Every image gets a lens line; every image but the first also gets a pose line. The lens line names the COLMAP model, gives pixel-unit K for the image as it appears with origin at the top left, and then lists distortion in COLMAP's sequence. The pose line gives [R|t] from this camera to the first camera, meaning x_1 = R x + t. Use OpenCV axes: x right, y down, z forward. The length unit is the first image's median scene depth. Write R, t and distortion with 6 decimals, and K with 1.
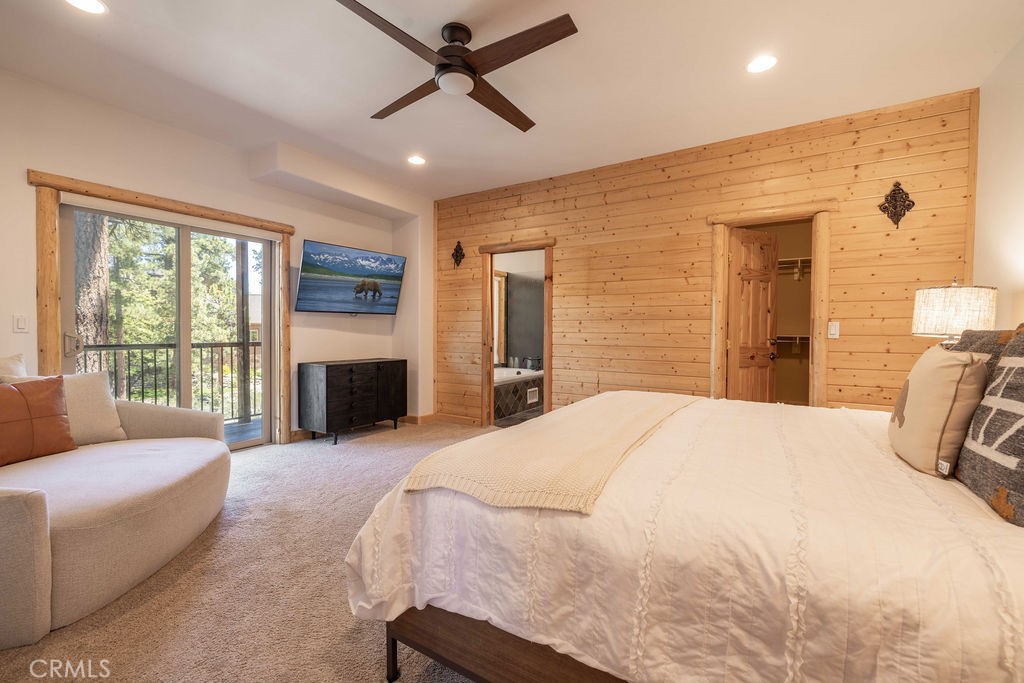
lens RADIAL K [[430.0, 0, 512.6], [0, 430.0, 345.7], [0, 0, 1]] dist [-0.001280, -0.000396]
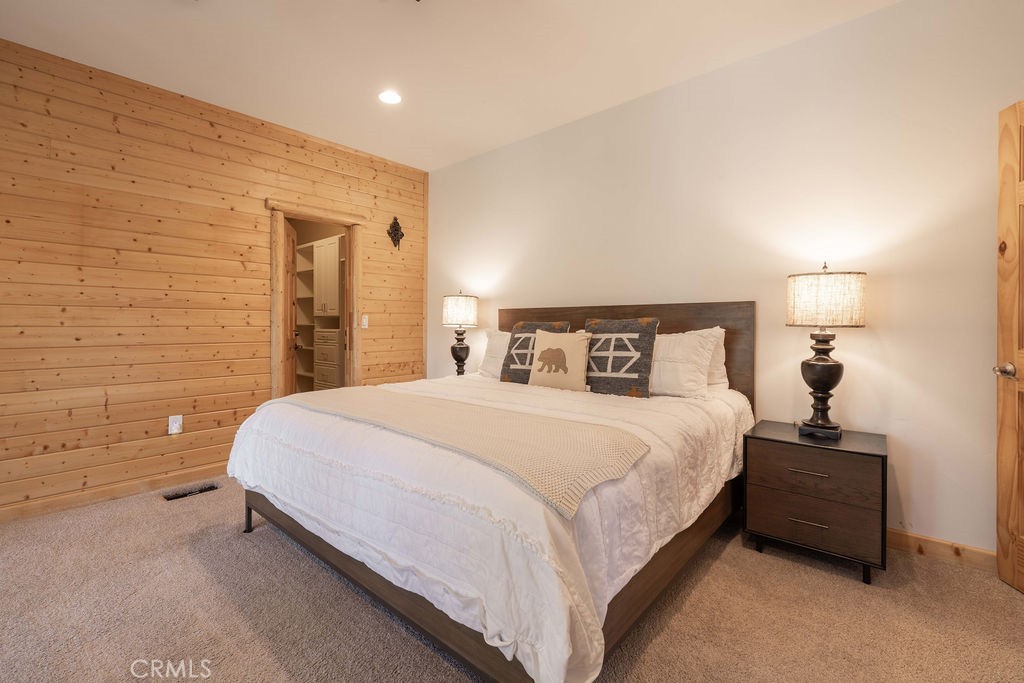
lens RADIAL K [[429.2, 0, 510.3], [0, 429.2, 332.4], [0, 0, 1]] dist [0.001136, 0.000079]
pose [[0.187482, -0.024863, 0.981953, -0.396938], [0.035204, 0.999207, 0.018579, -0.014332], [-0.981637, 0.031085, 0.188209, 0.349075]]
